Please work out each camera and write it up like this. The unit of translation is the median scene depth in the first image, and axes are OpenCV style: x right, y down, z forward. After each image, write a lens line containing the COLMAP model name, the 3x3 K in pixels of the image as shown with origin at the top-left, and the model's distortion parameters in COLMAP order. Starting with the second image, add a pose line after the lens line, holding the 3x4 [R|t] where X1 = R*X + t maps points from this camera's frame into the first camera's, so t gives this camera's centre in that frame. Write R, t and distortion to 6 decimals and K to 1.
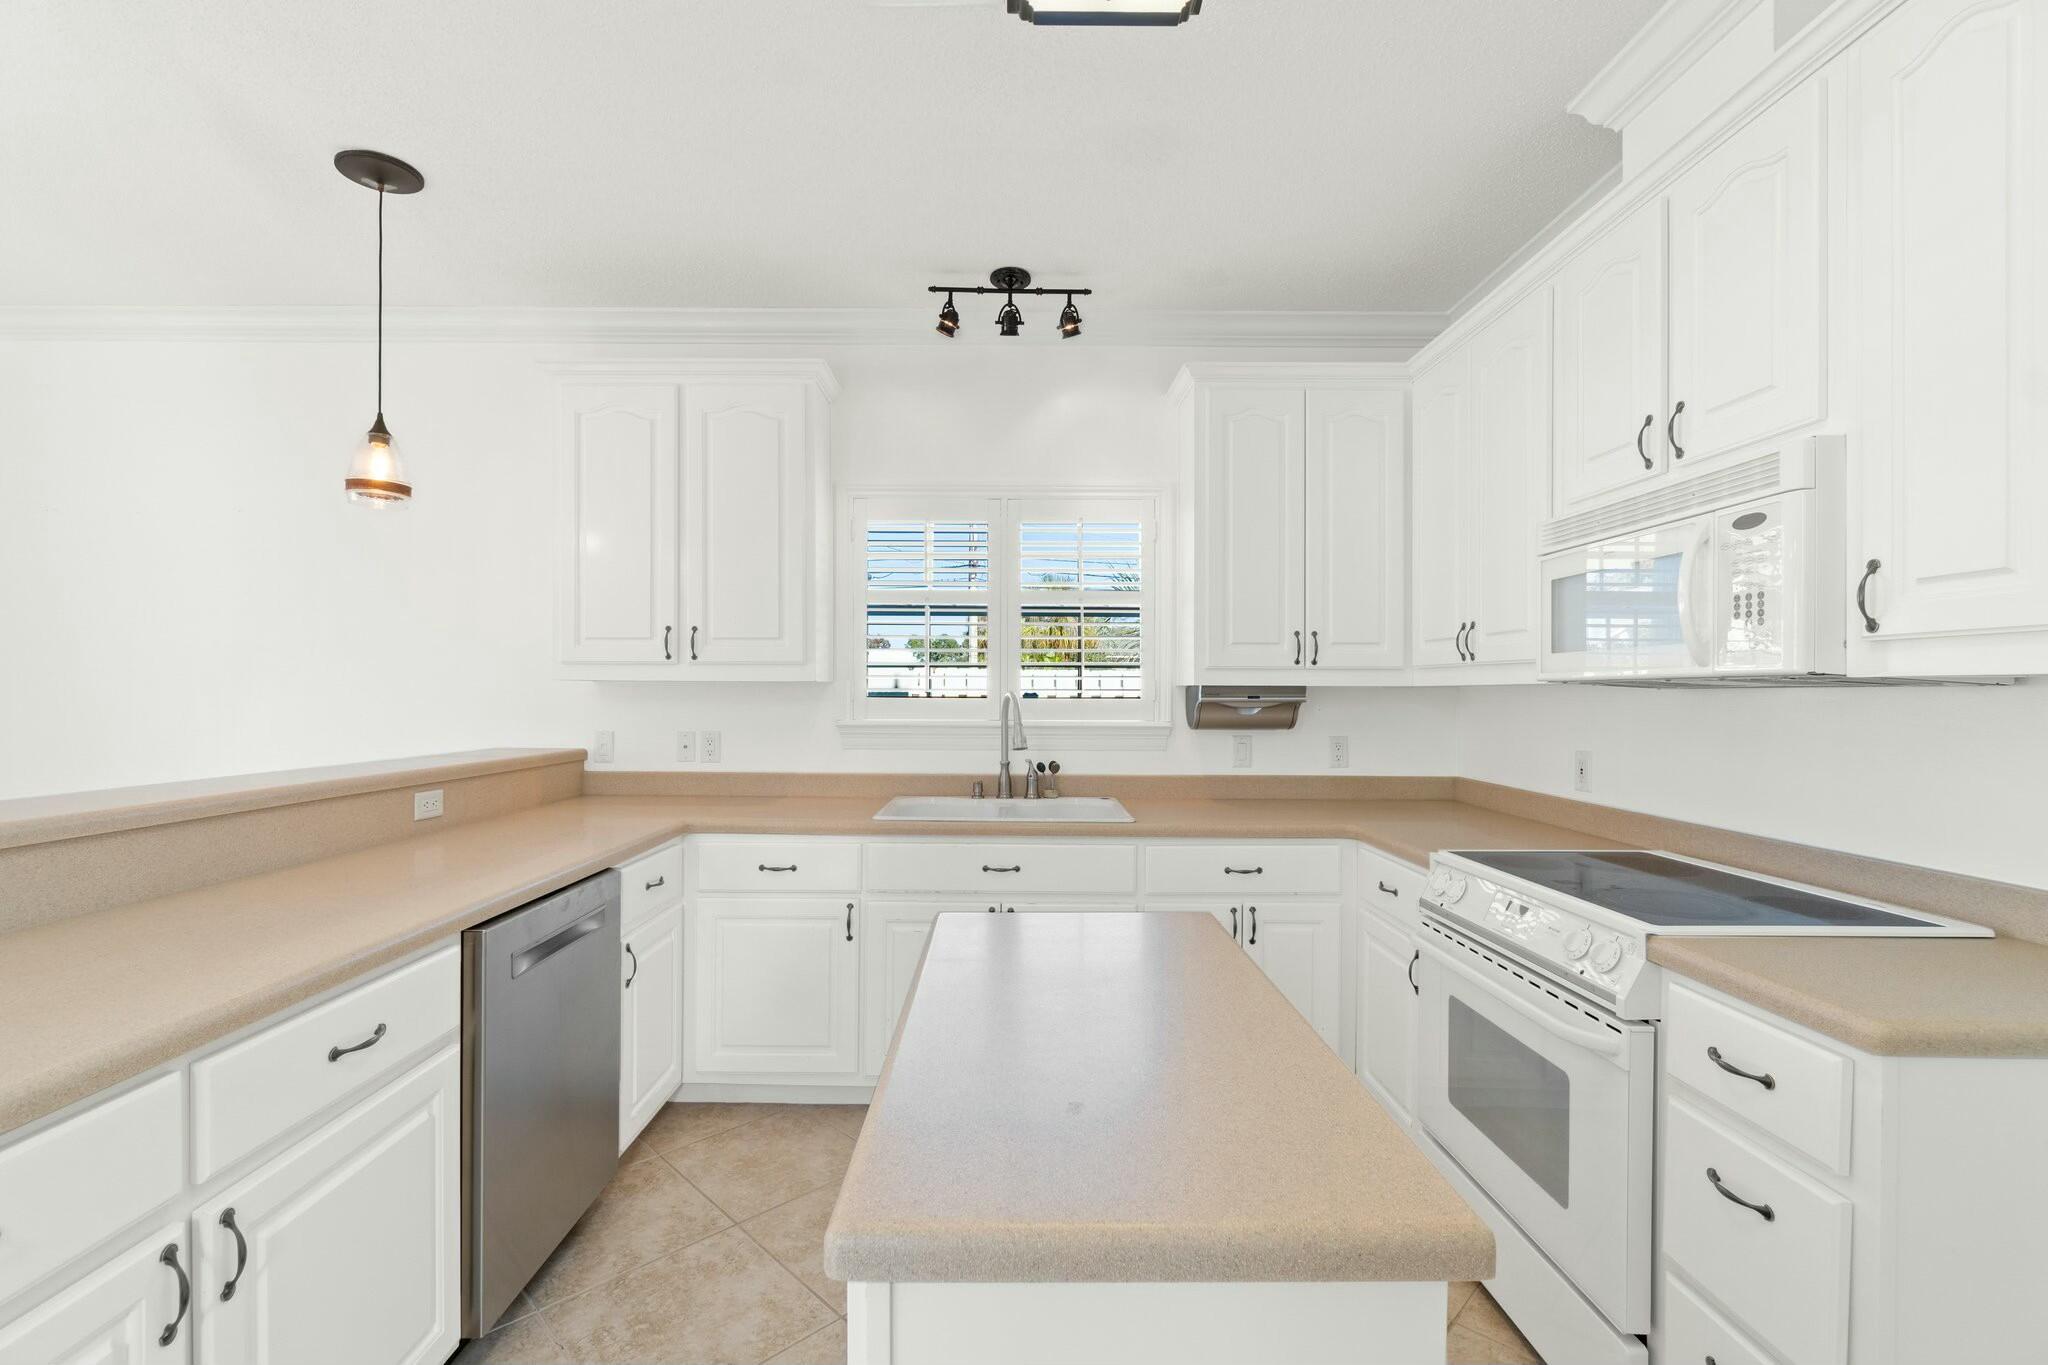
lens RADIAL K [[890.3, 0, 1013.2], [0, 890.3, 693.9], [0, 0, 1]] dist [-0.006461, 0.000668]
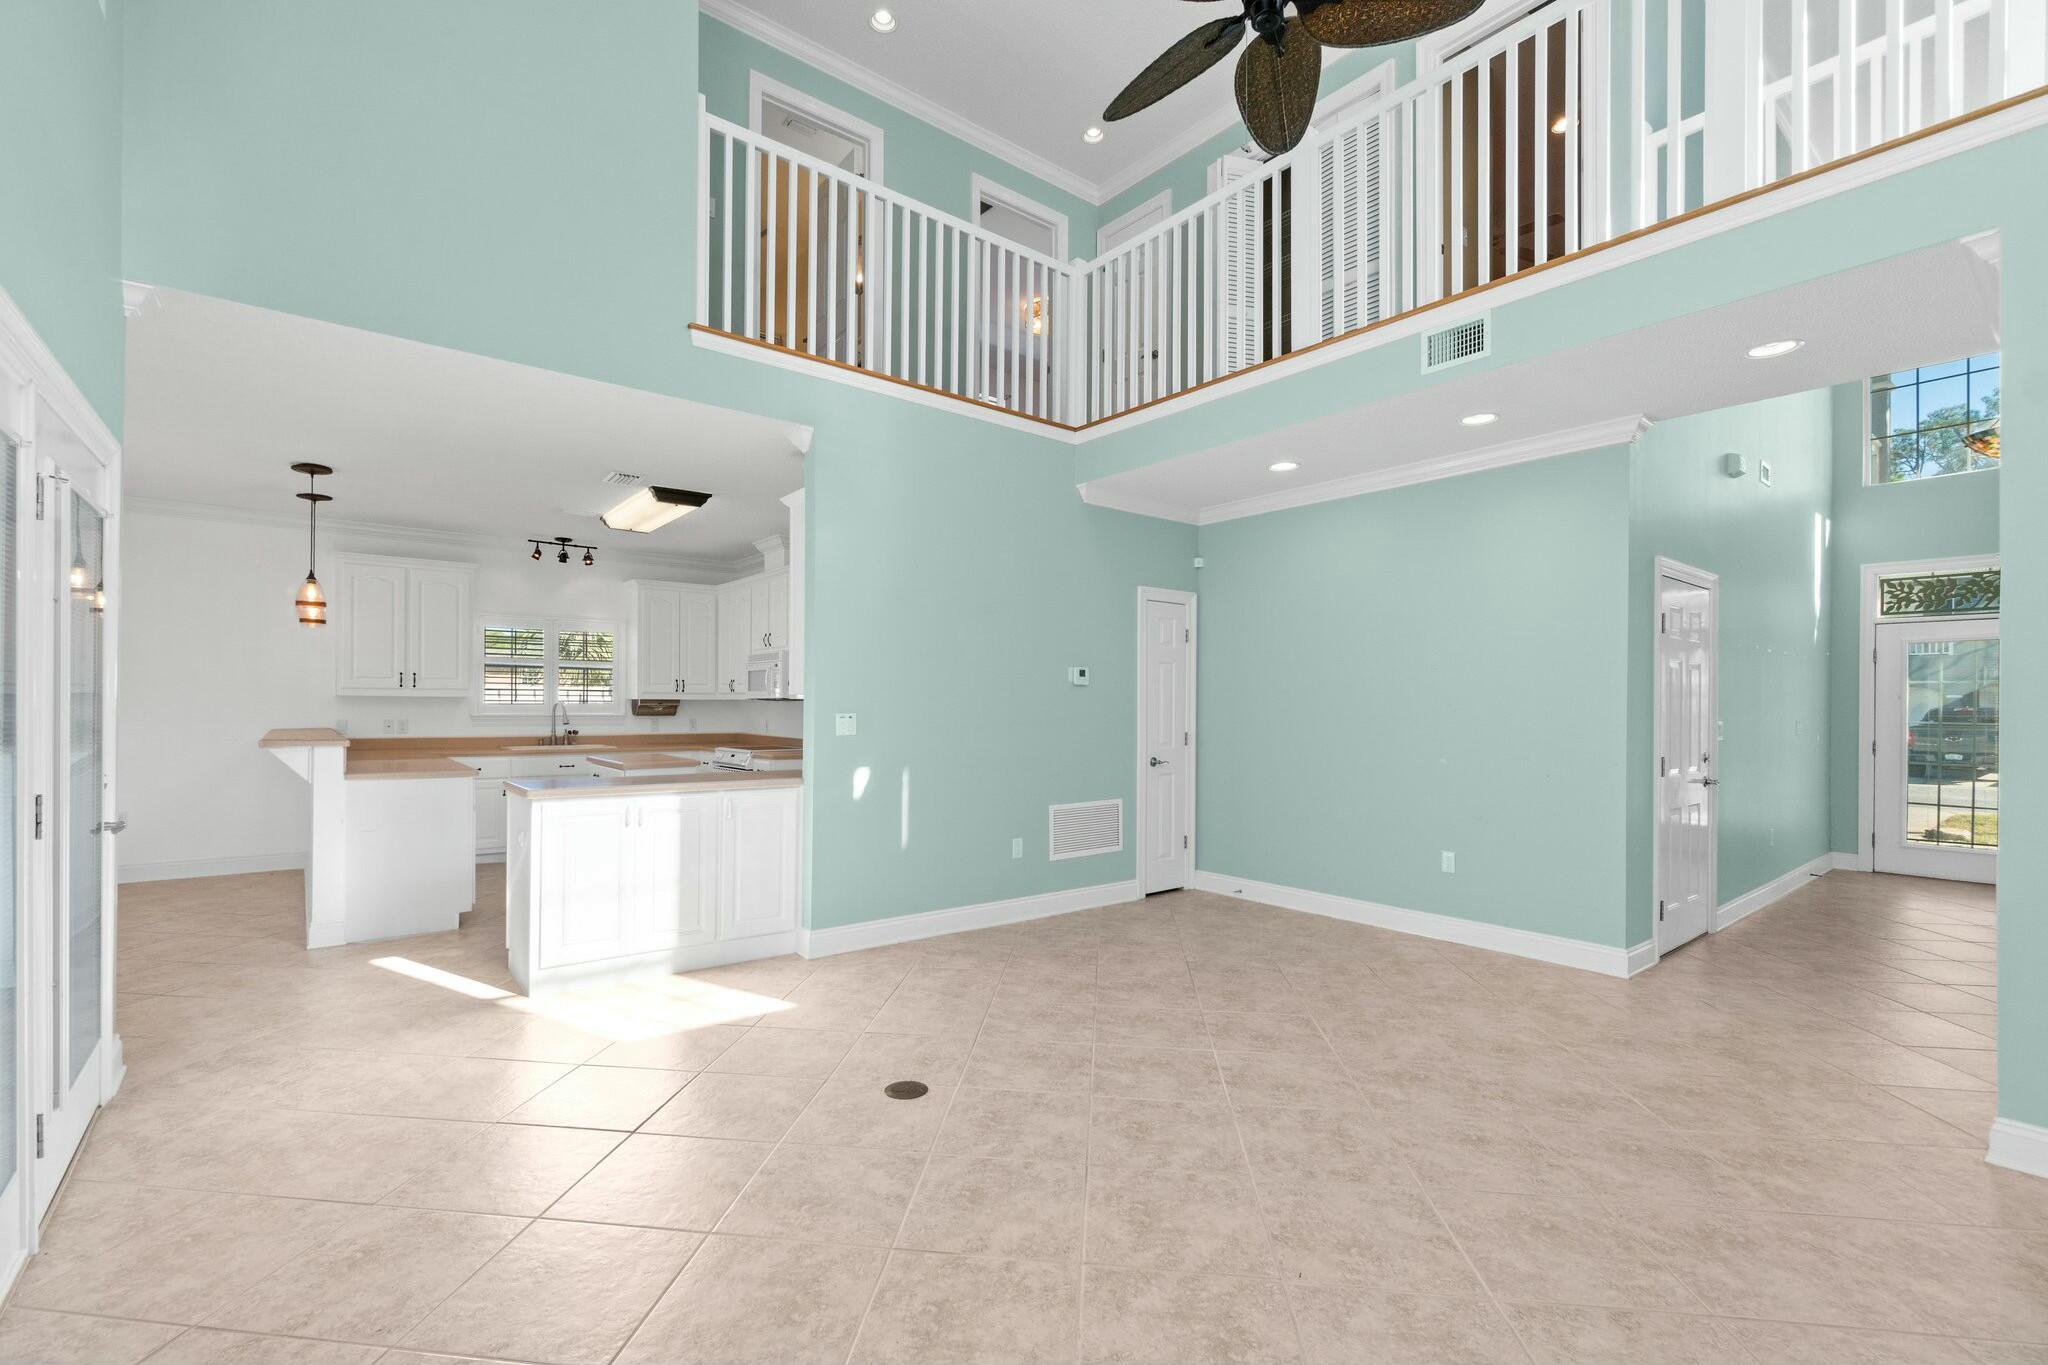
lens RADIAL K [[890.3, 0, 1008.5], [0, 890.3, 702.0], [0, 0, 1]] dist [-0.006461, 0.000668]
pose [[0.782676, 0.002129, 0.622426, -0.593904], [-0.000705, 0.999997, -0.002534, 0.005011], [-0.622429, 0.001545, 0.782675, -1.805537]]
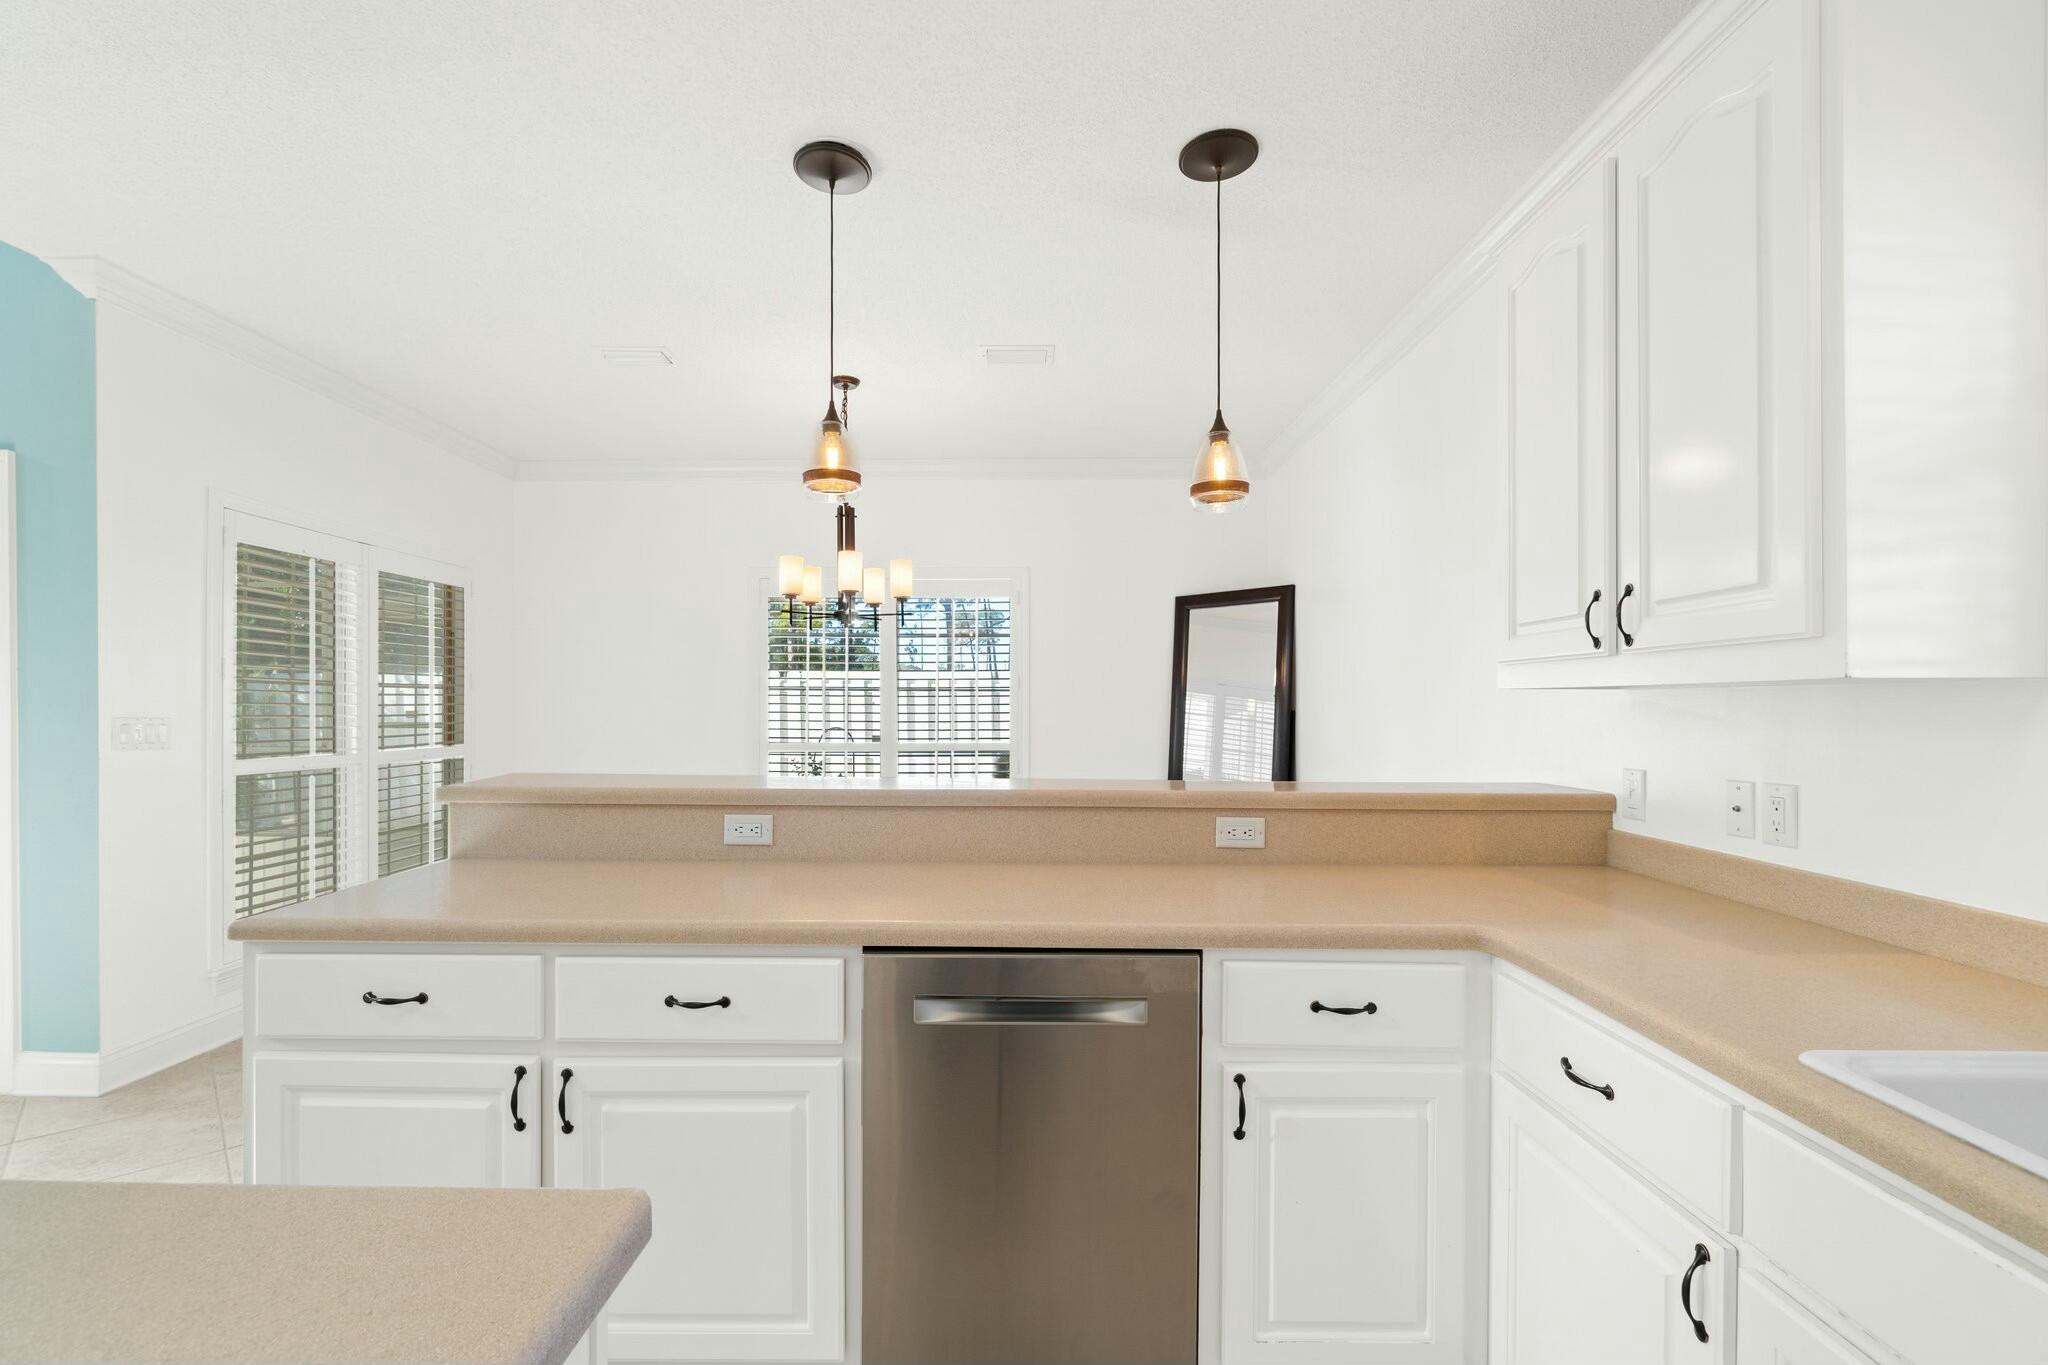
lens RADIAL K [[890.3, 0, 1011.4], [0, 890.3, 708.8], [0, 0, 1]] dist [-0.006461, 0.000668]
pose [[-0.012874, -0.000087, -0.999917, 0.190405], [-0.004859, 0.999988, -0.000024, 0.002096], [0.999905, 0.004858, -0.012875, 0.637079]]
